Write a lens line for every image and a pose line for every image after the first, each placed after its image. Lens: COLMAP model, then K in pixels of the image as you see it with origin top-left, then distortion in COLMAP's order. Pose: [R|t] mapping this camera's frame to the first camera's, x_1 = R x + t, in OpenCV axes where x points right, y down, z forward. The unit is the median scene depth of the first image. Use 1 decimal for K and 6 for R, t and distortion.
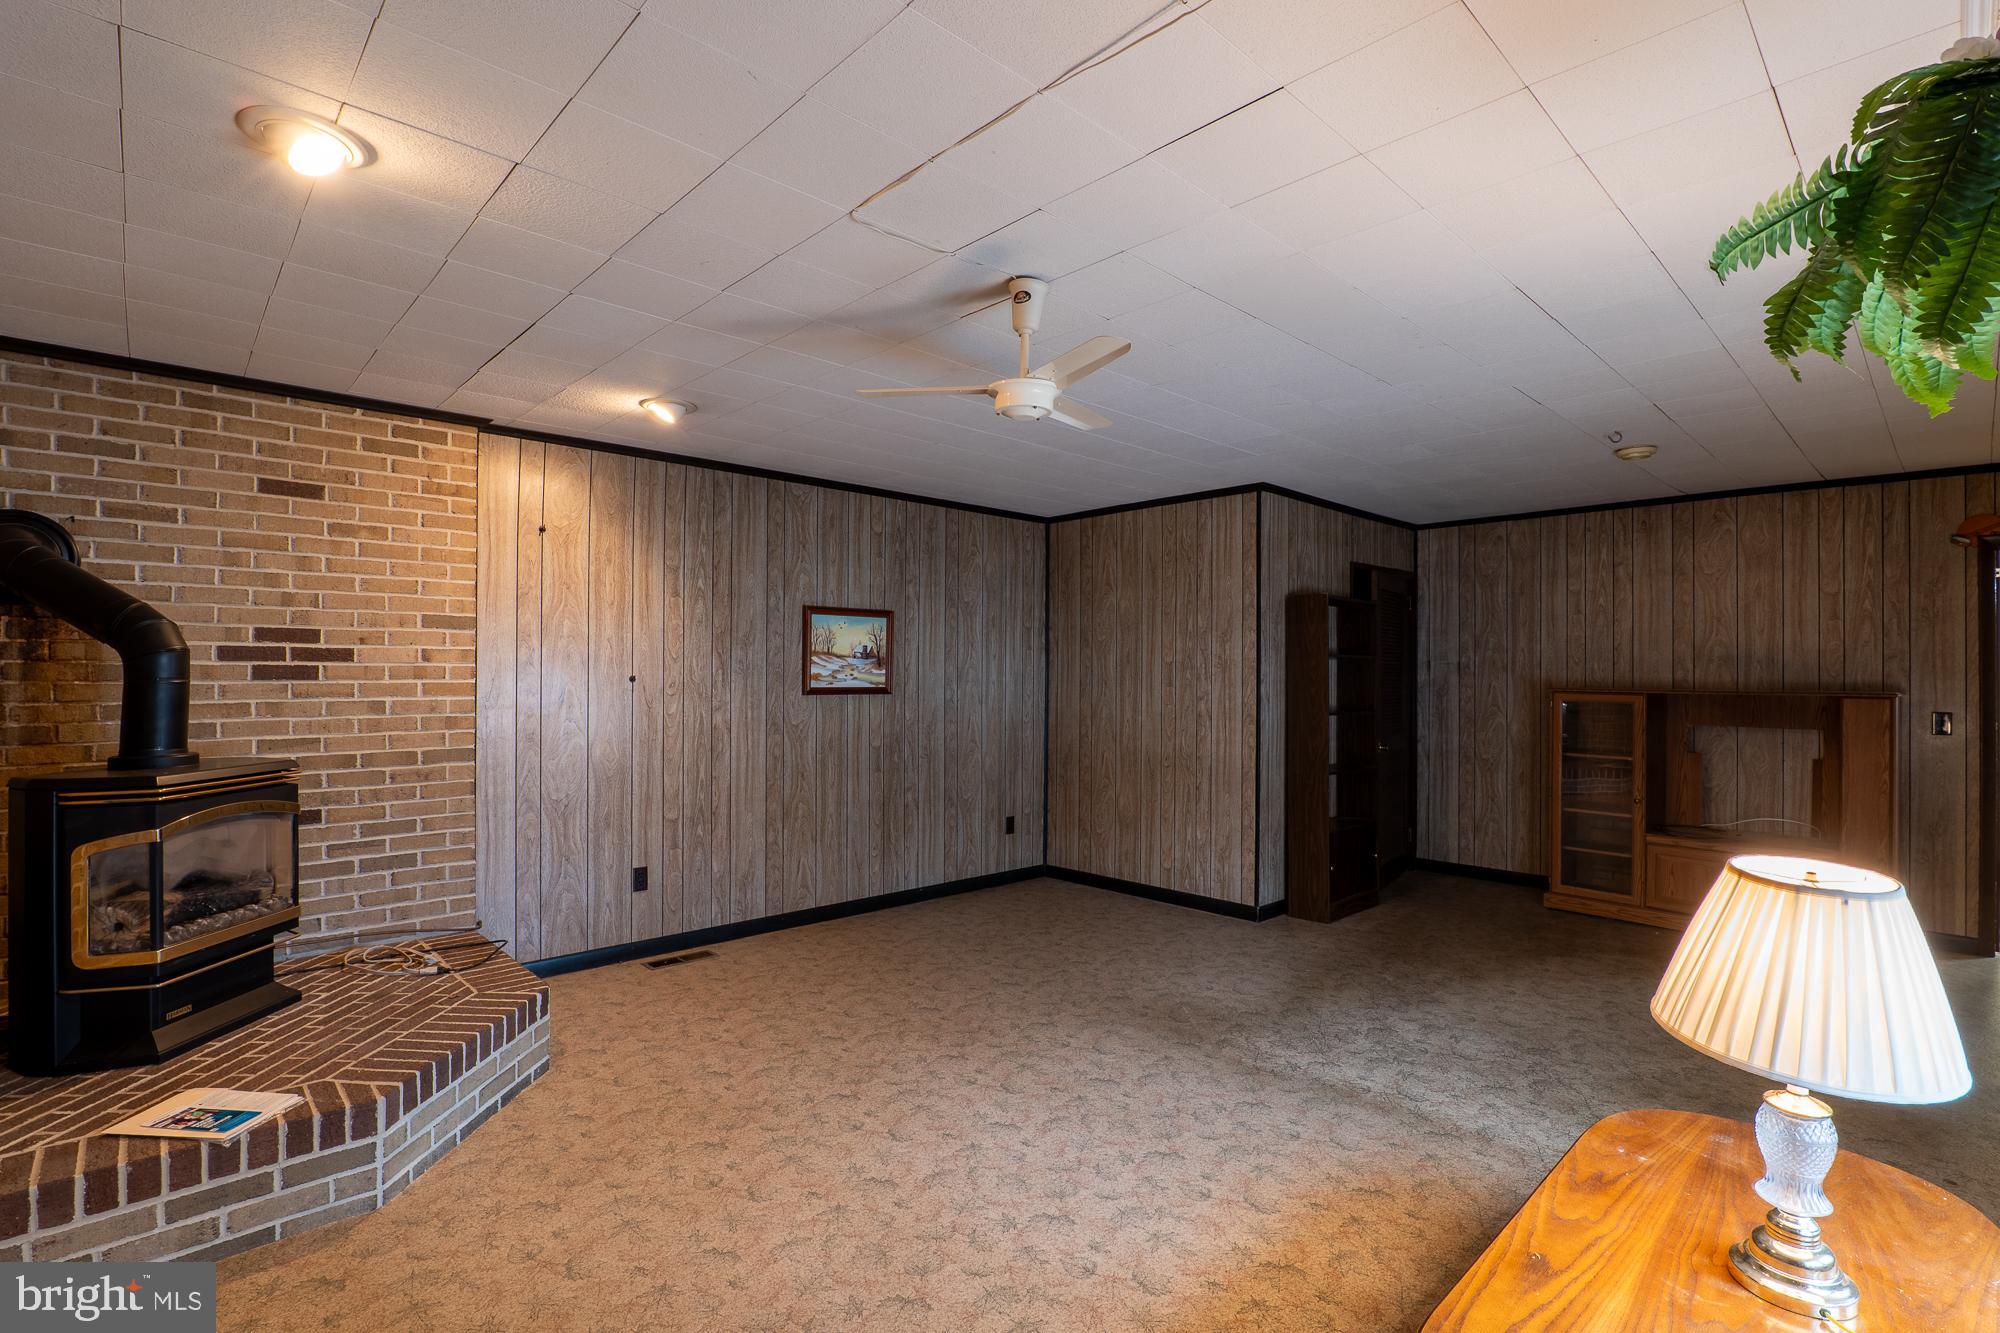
lens RADIAL K [[939.2, 0, 1000.0], [0, 939.2, 666.5], [0, 0, 1]] dist [-0.022490, 0.000136]
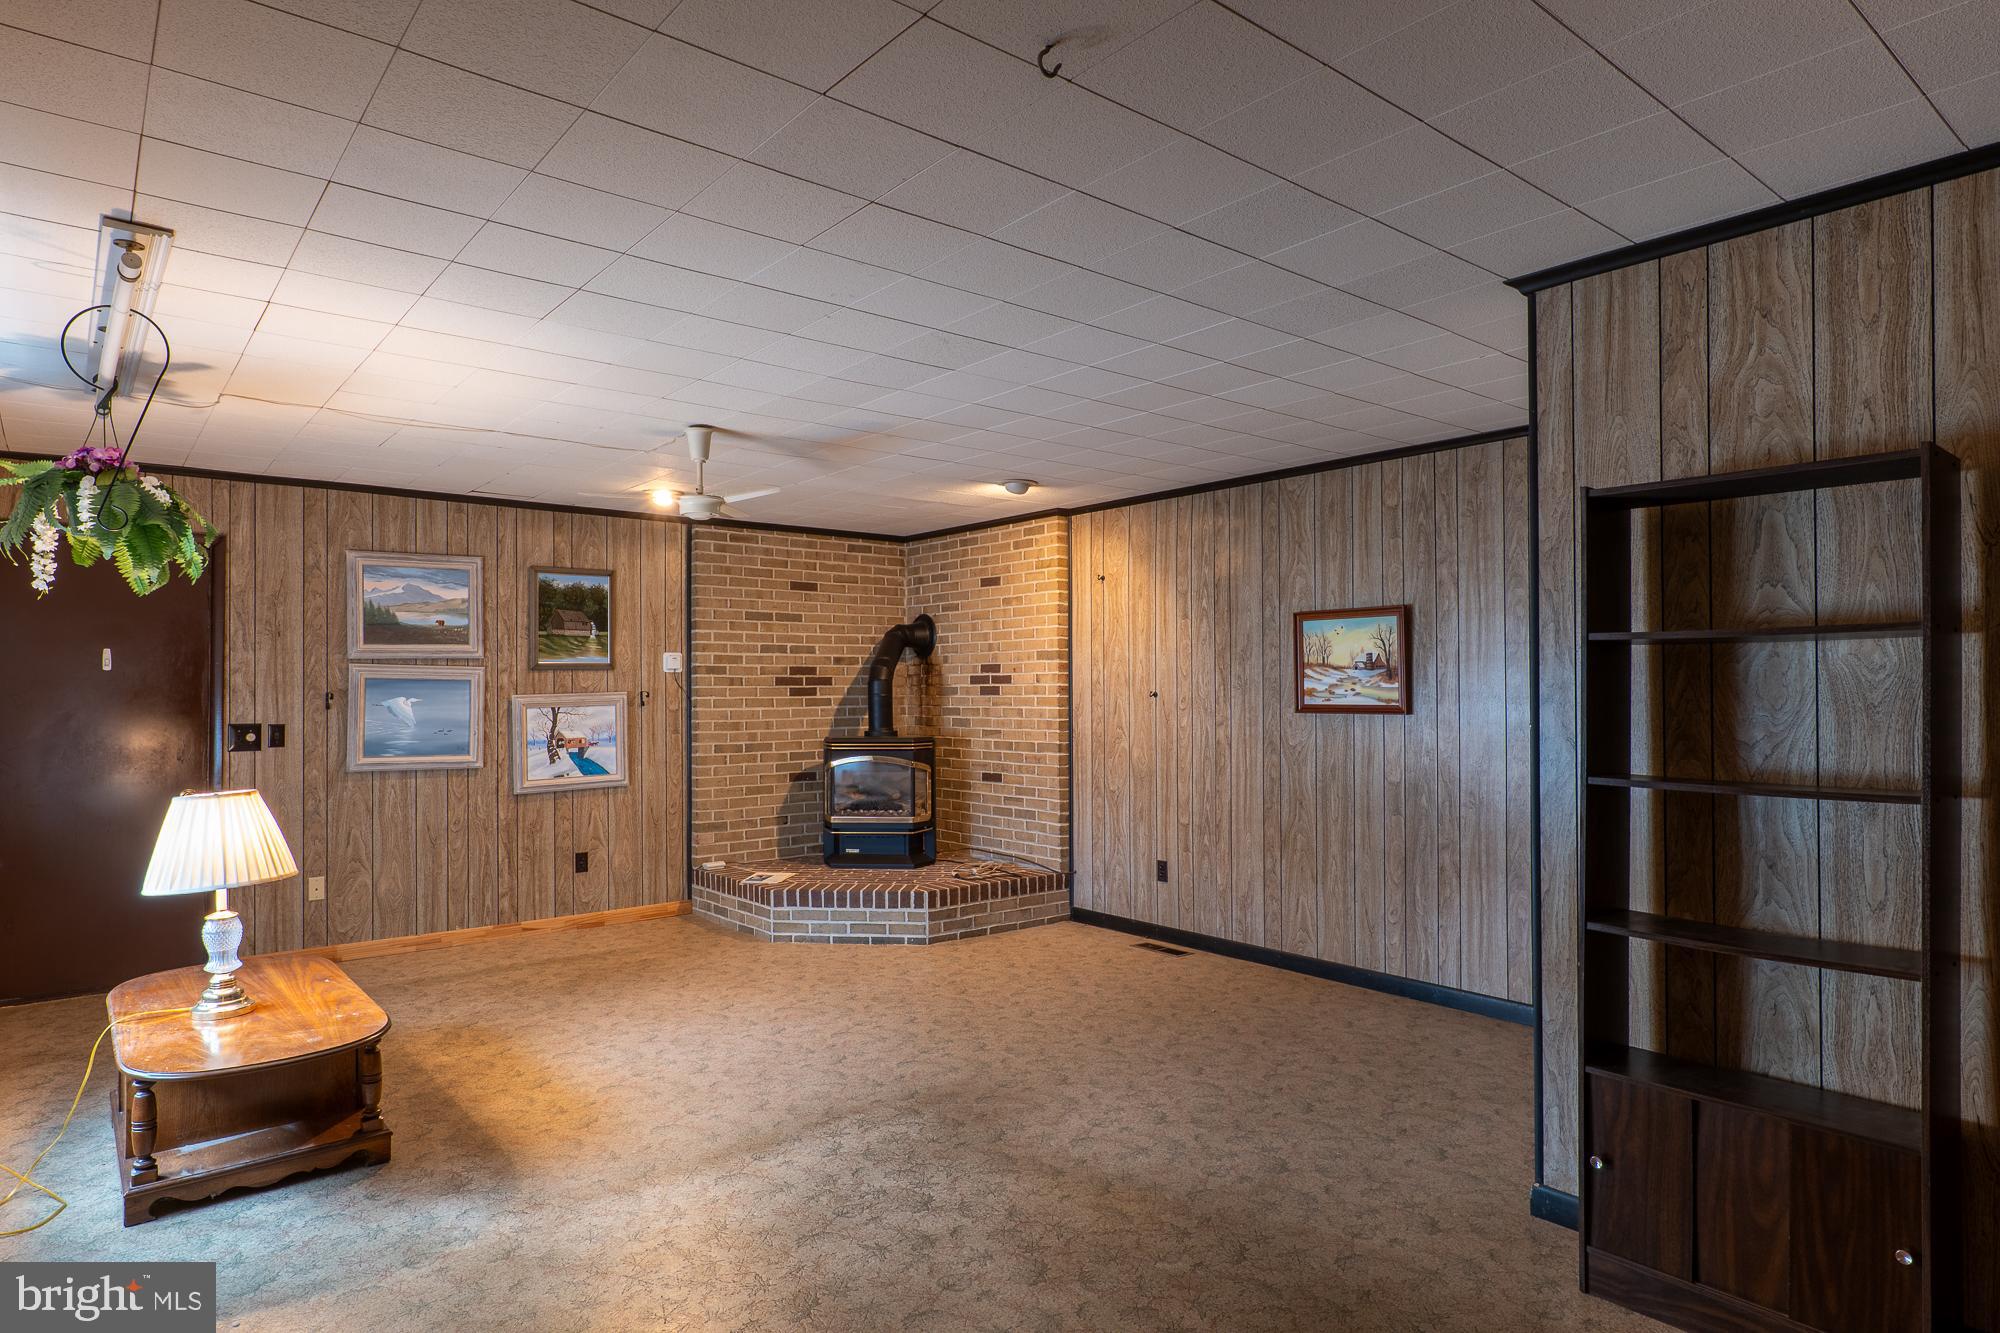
lens RADIAL K [[1136.6, 0, 1000.0], [0, 1136.6, 666.5], [0, 0, 1]] dist [-0.001706, 0.000201]
pose [[-0.071438, -0.025407, -0.997121, 0.913599], [0.010428, 0.999602, -0.026217, 0.012213], [0.997391, -0.012271, -0.071145, 0.818922]]
